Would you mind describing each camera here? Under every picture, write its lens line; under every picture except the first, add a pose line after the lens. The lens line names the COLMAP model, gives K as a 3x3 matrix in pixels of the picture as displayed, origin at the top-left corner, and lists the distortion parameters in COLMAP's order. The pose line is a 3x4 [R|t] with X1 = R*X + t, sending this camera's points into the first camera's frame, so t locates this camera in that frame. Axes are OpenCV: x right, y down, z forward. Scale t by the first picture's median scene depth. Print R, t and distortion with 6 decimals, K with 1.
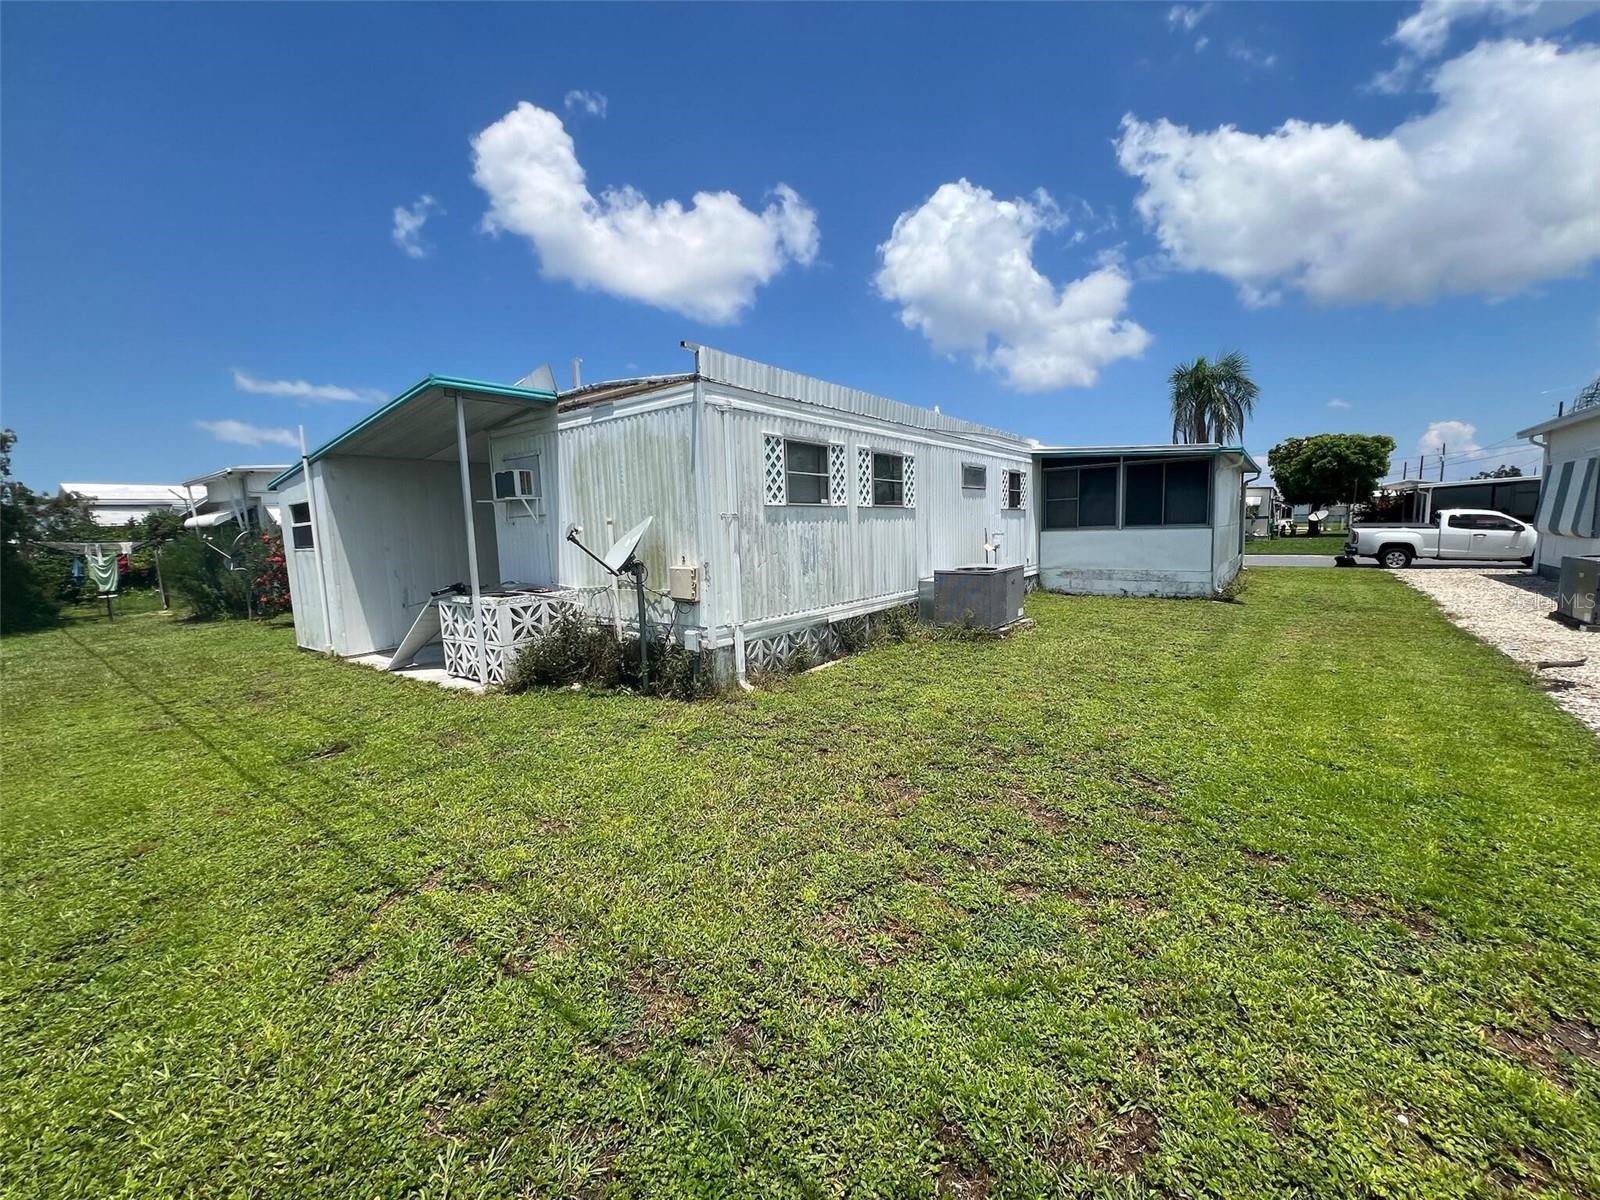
lens RADIAL K [[640.6, 0, 800.2], [0, 640.6, 604.6], [0, 0, 1]] dist [-0.001910, 0.000816]
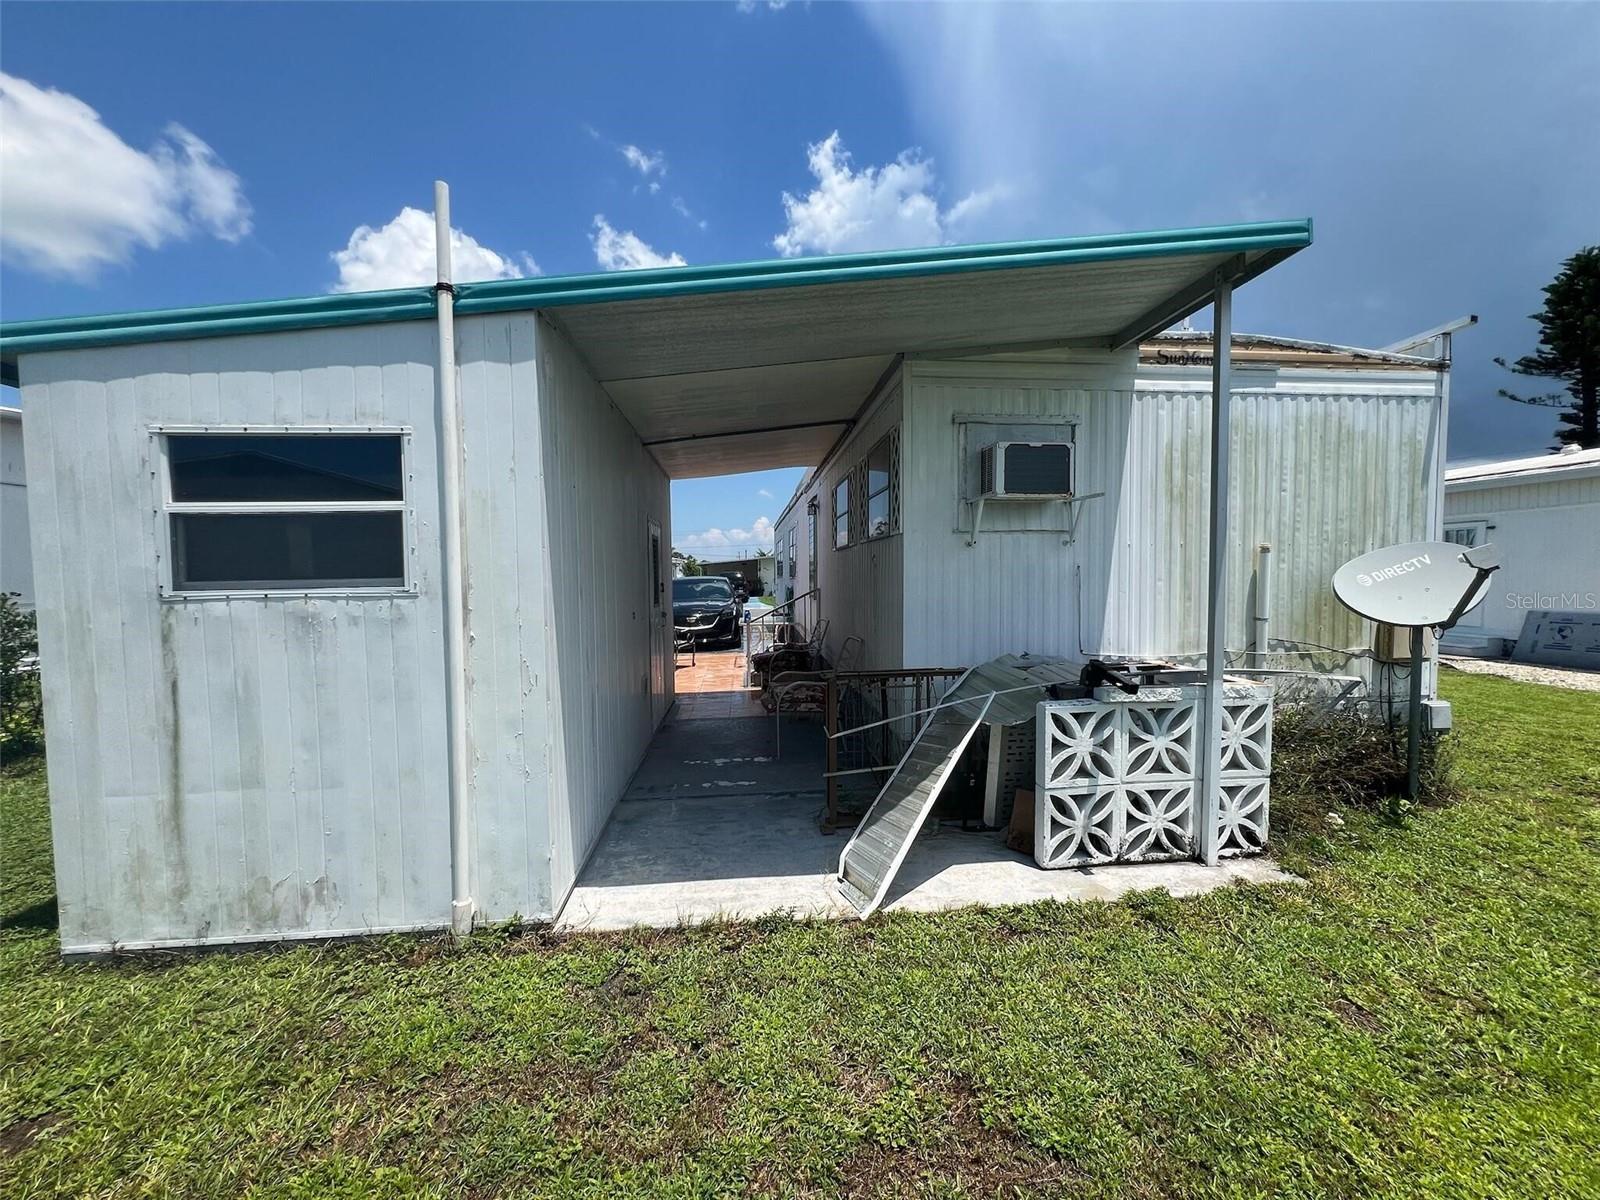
lens RADIAL K [[640.6, 0, 800.2], [0, 640.6, 604.6], [0, 0, 1]] dist [-0.001910, 0.000816]
pose [[0.730567, -0.007159, 0.682803, -1.096512], [0.068175, 0.995713, -0.062505, -0.066453], [-0.679429, 0.092214, 0.727923, 0.871299]]
